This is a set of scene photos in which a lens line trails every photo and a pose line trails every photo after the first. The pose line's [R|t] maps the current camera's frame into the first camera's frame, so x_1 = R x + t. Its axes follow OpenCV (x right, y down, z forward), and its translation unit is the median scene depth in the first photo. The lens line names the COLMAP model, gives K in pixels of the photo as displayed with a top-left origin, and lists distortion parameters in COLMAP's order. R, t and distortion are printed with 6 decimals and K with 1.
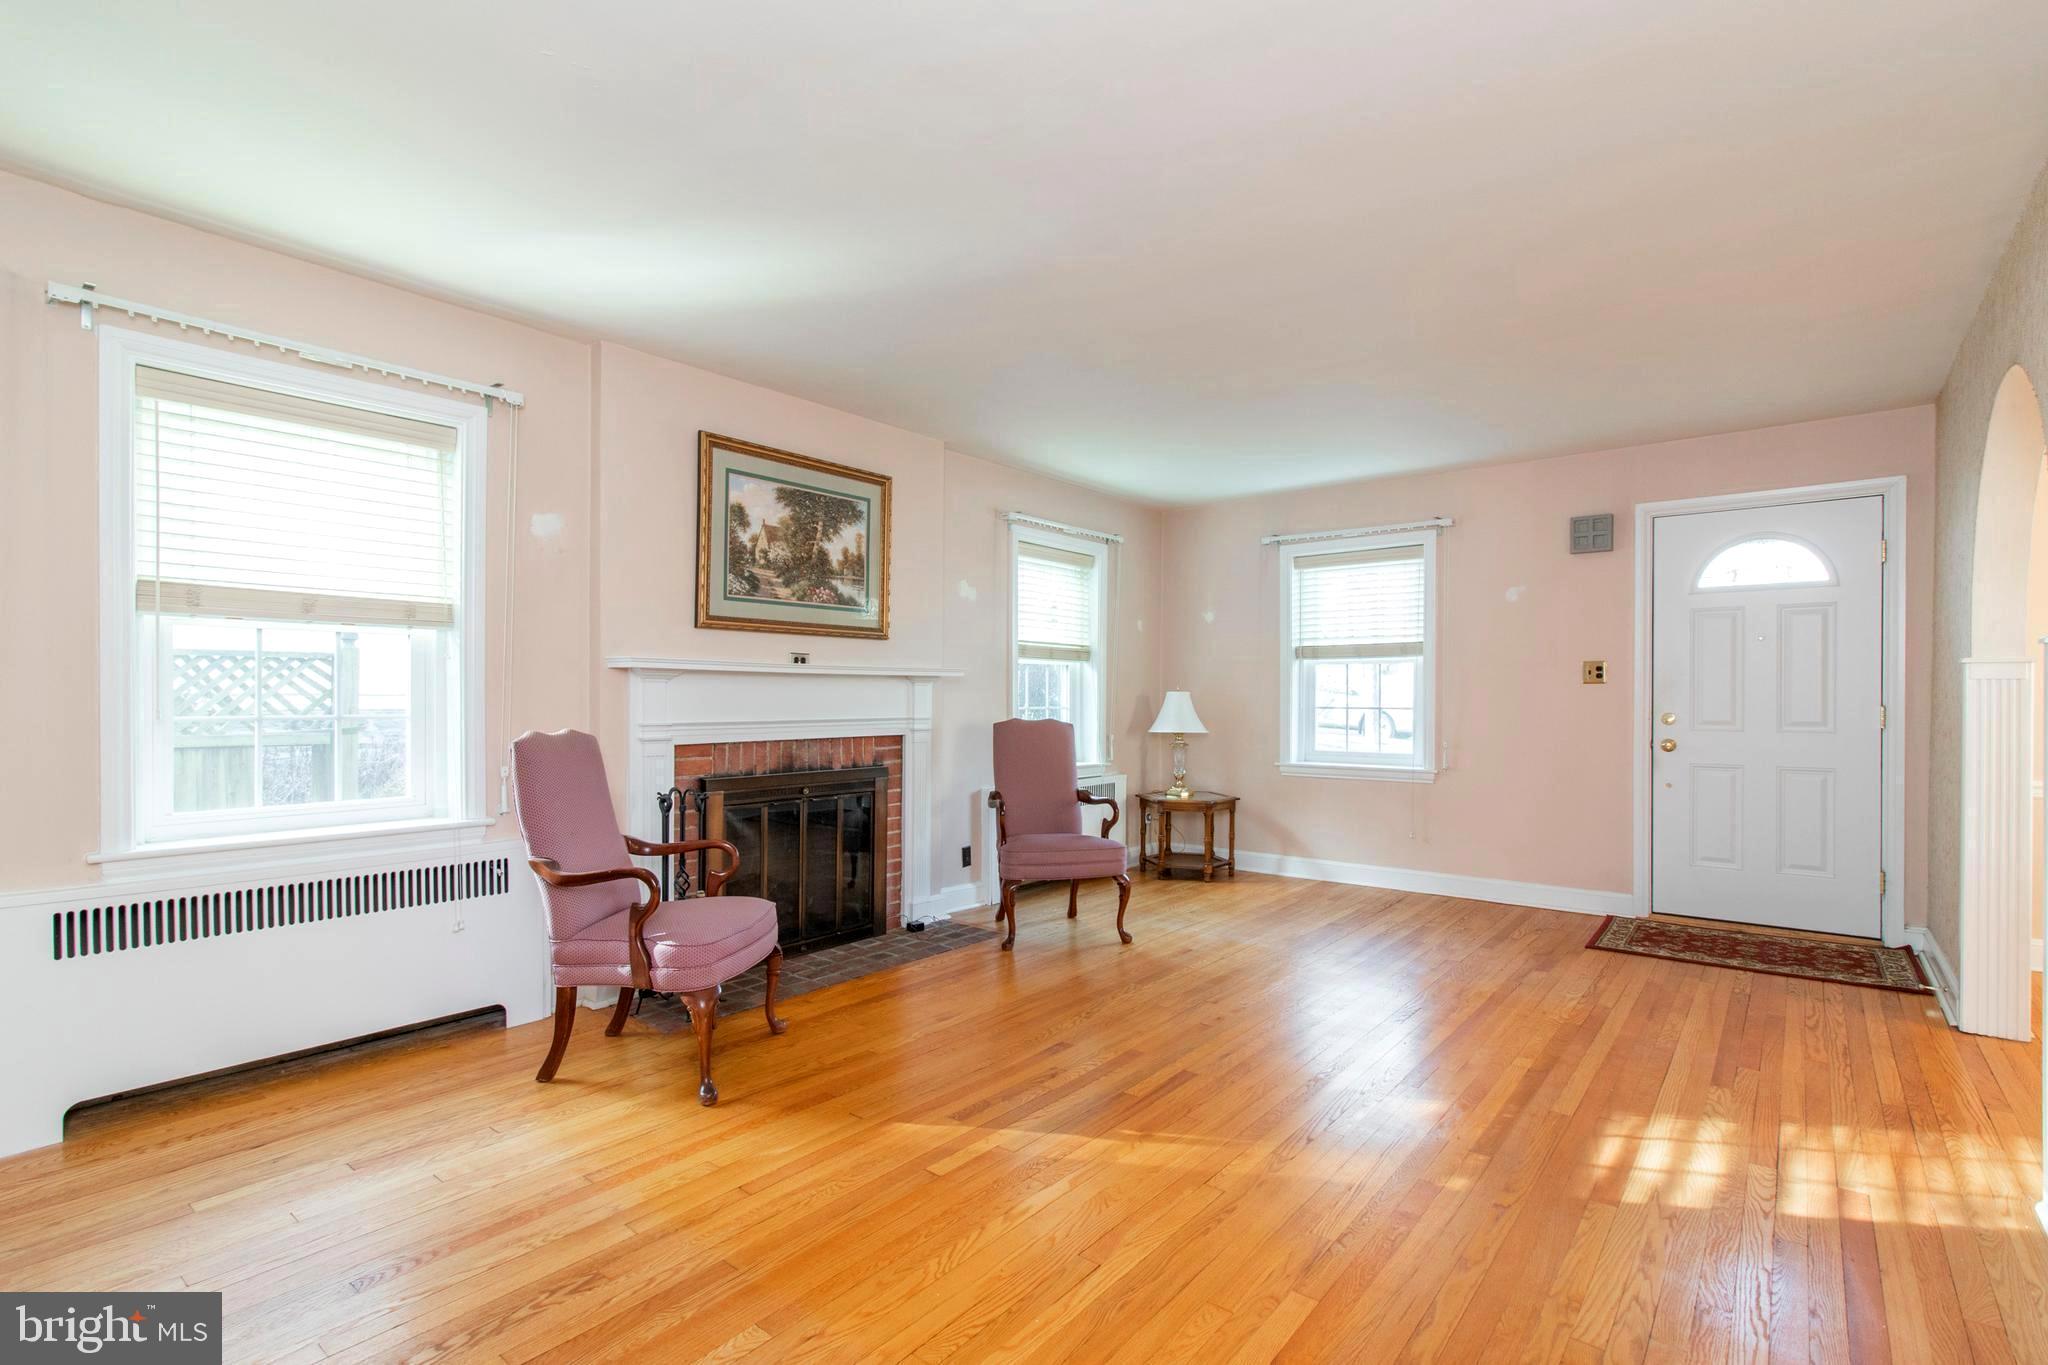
lens RADIAL K [[946.7, 0, 1023.7], [0, 946.7, 689.9], [0, 0, 1]] dist [0.011882, 0.001102]
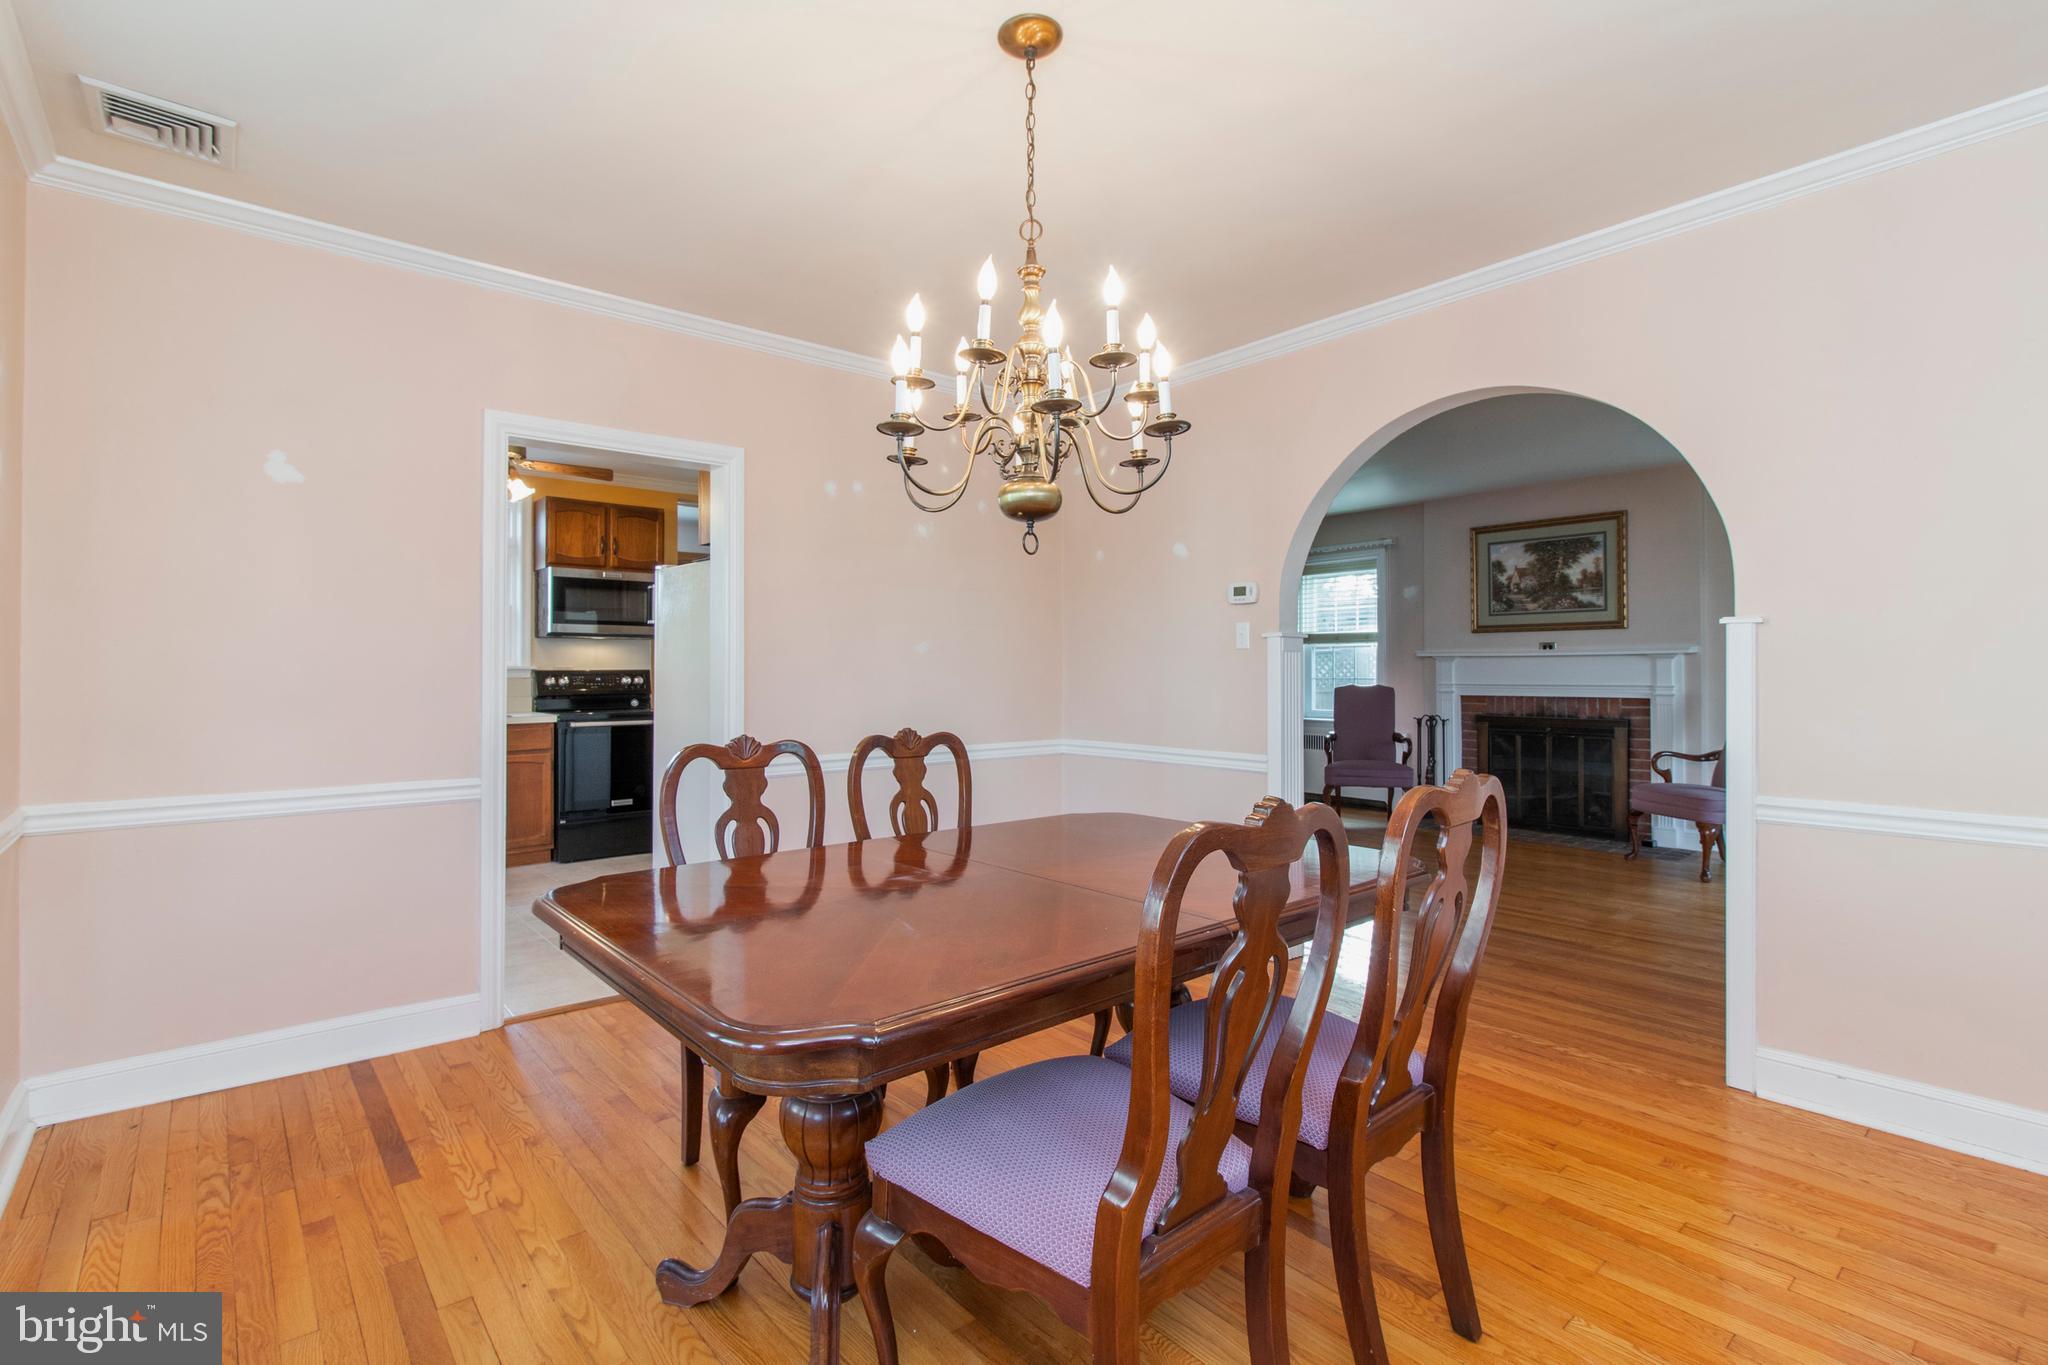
lens RADIAL K [[946.7, 0, 1031.6], [0, 946.7, 668.6], [0, 0, 1]] dist [0.011882, 0.001102]
pose [[-0.160398, -0.006617, -0.987030, 1.532506], [0.005967, 0.999953, -0.007673, 0.012267], [0.987034, -0.007121, -0.160351, 0.414425]]
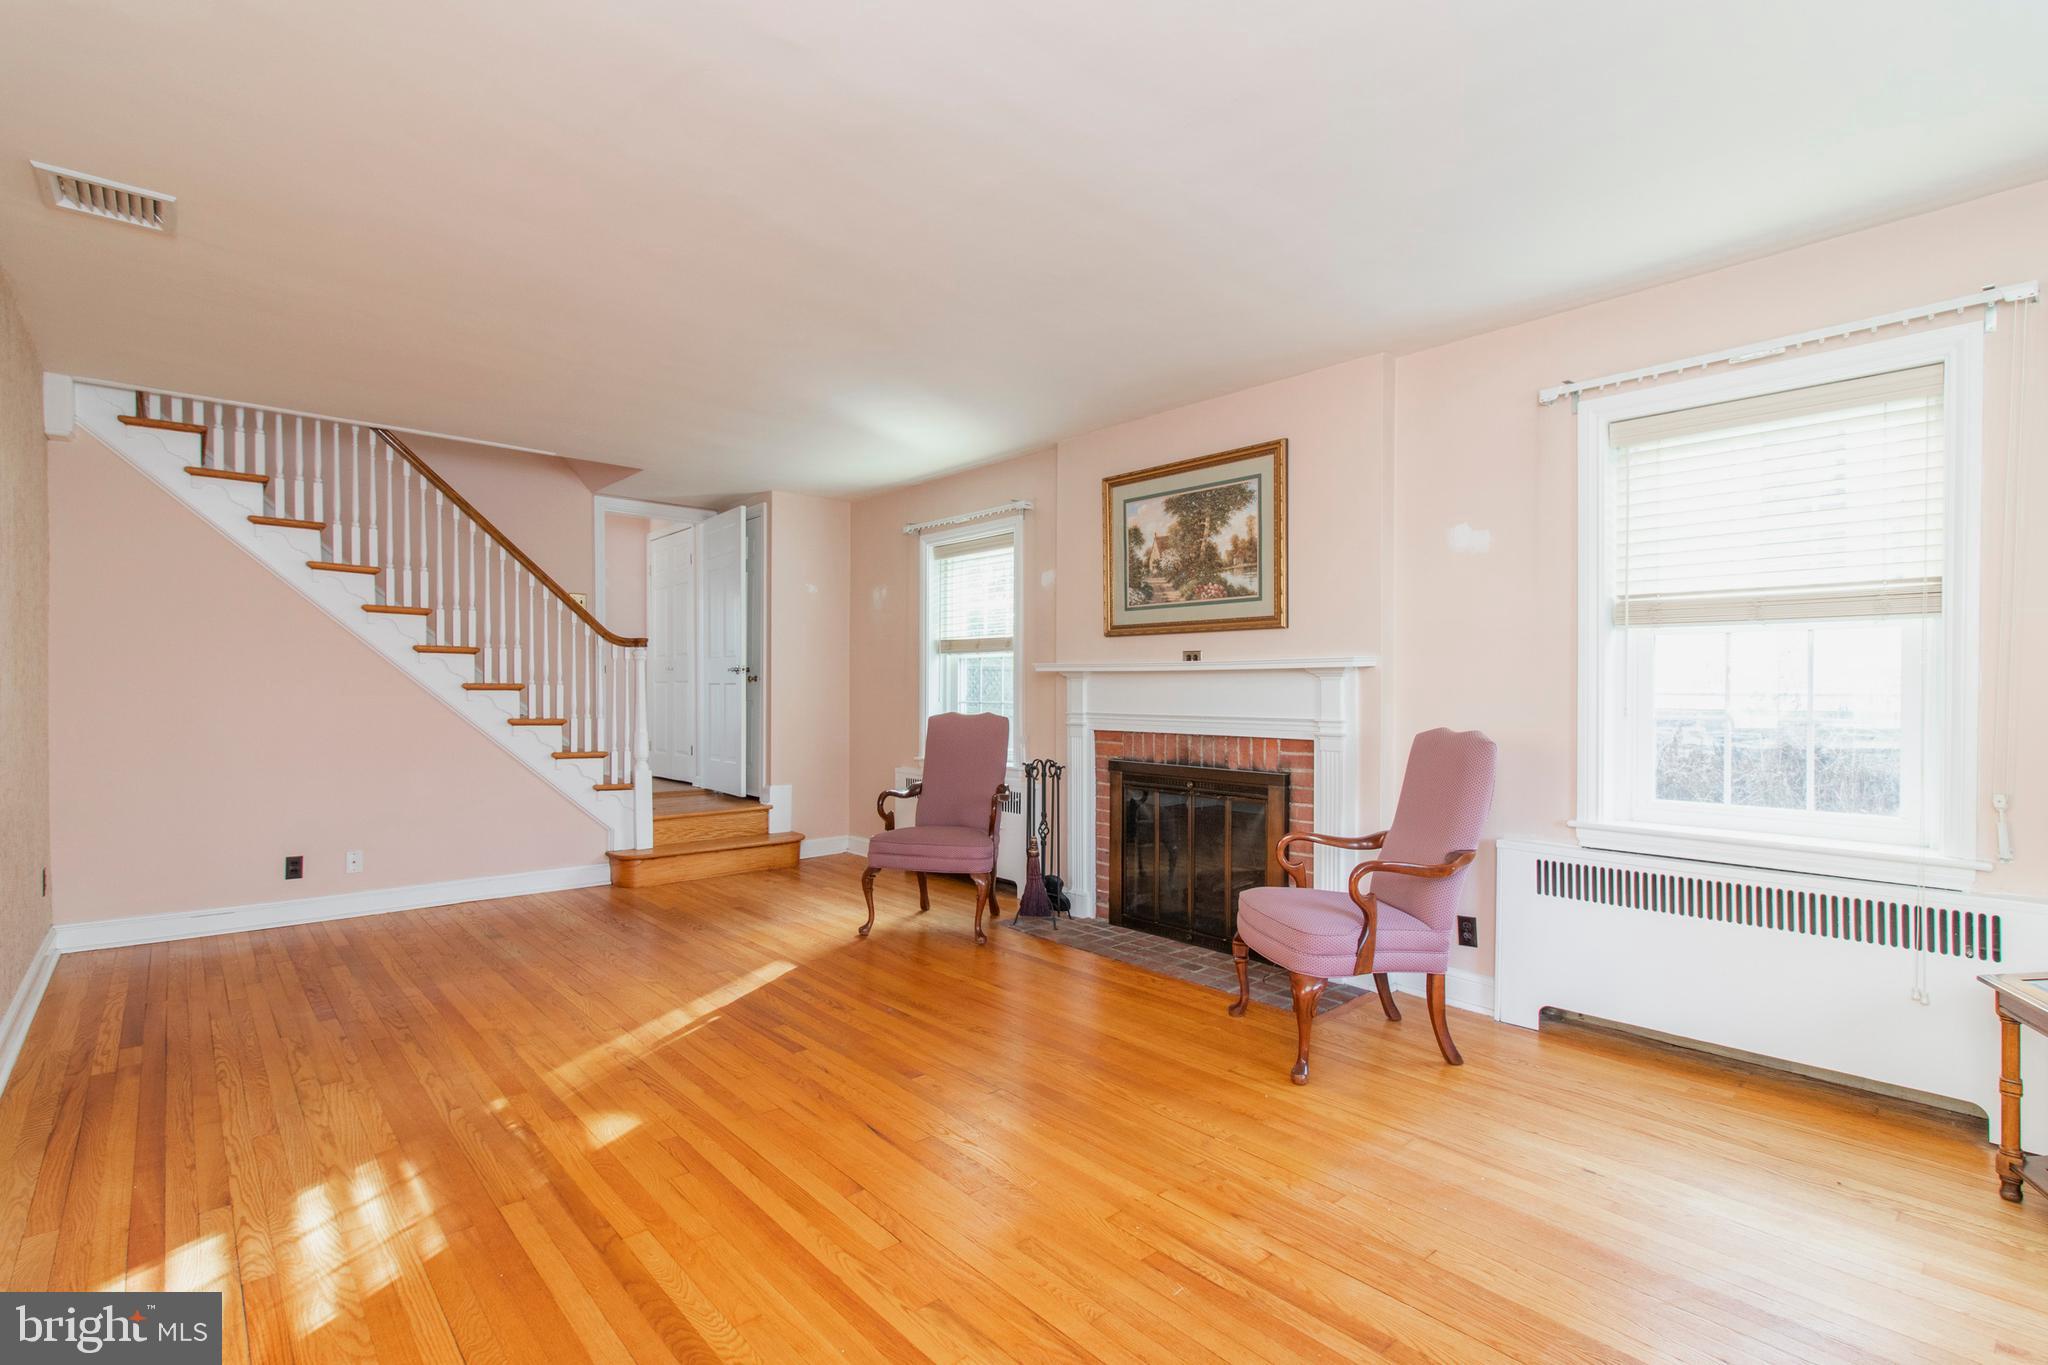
lens RADIAL K [[946.7, 0, 1017.0], [0, 946.7, 693.8], [0, 0, 1]] dist [0.011882, 0.001102]
pose [[-0.152076, -0.000662, -0.988369, 0.841491], [-0.001762, 0.999998, -0.000399, 0.009024], [0.988367, 0.001681, -0.152077, 1.003870]]
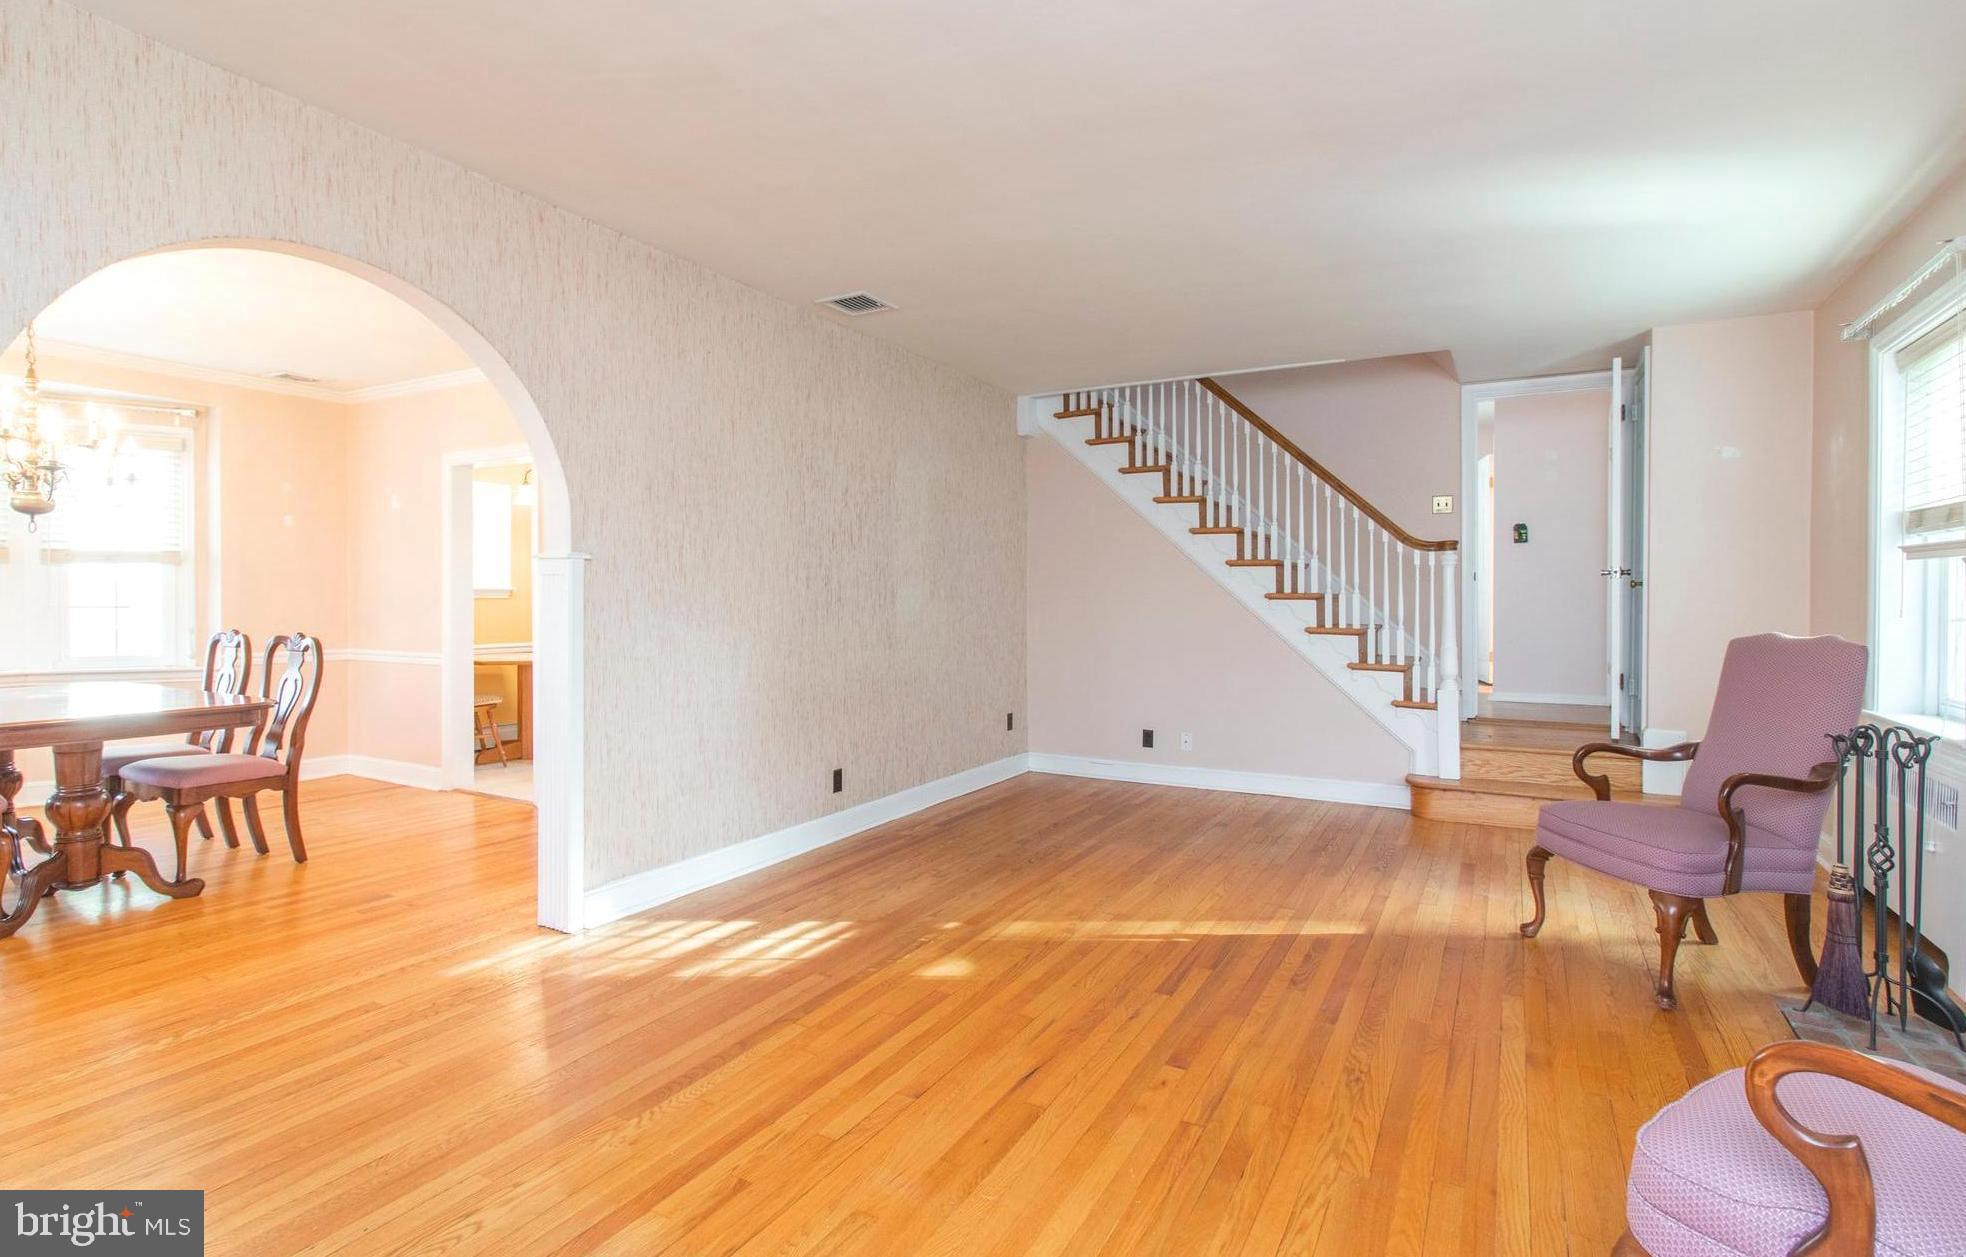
lens RADIAL K [[972.1, 0, 971.9], [0, 972.1, 612.9], [0, 0, 1]] dist [0.012862, 0.000367]
pose [[-0.983584, -0.002427, -0.180435, 0.388329], [-0.004426, 0.999933, 0.010676, 0.010852], [0.180397, 0.011299, -0.983529, 1.381131]]
